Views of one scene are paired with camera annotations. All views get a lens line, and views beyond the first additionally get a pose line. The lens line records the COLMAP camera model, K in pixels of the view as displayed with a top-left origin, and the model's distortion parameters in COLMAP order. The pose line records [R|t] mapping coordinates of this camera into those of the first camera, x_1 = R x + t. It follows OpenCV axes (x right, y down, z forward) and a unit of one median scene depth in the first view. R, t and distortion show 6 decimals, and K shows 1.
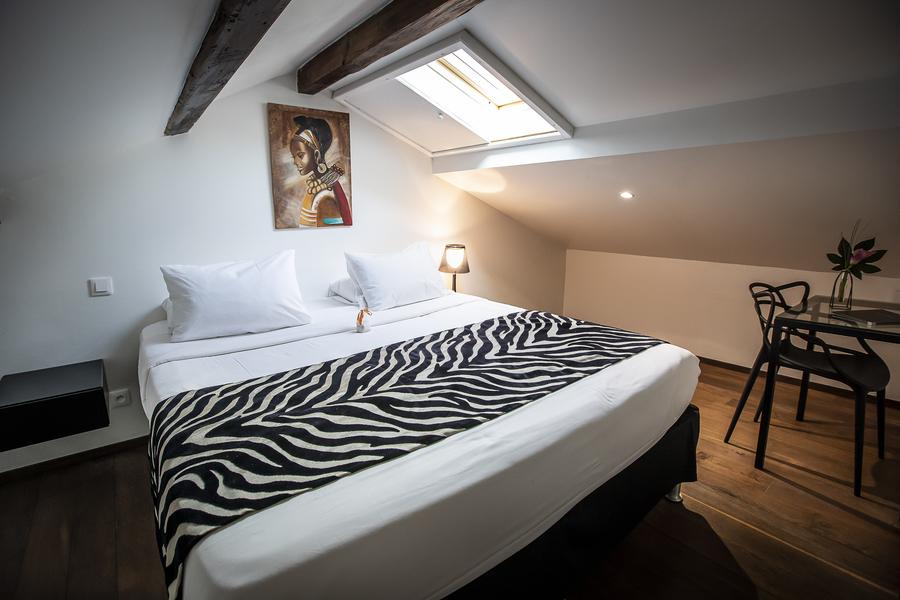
lens RADIAL K [[413.6, 0, 449.4], [0, 413.6, 298.2], [0, 0, 1]] dist [-0.027959, 0.004114]
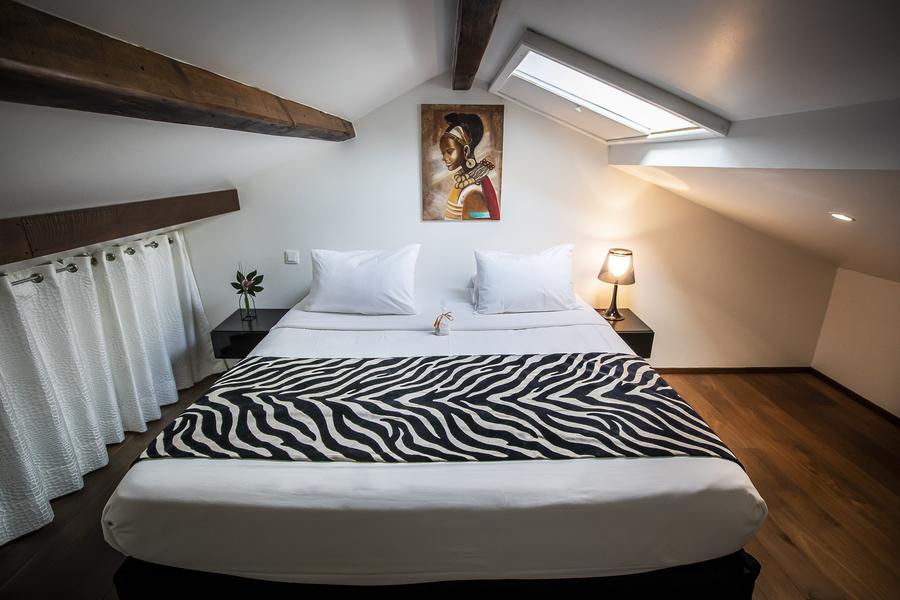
lens RADIAL K [[443.2, 0, 447.3], [0, 443.2, 297.3], [0, 0, 1]] dist [-0.016572, -0.000005]
pose [[0.804380, 0.182866, -0.565273, 0.453307], [-0.144212, 0.983094, 0.112819, -0.151690], [0.576347, -0.009230, 0.817153, 0.108942]]
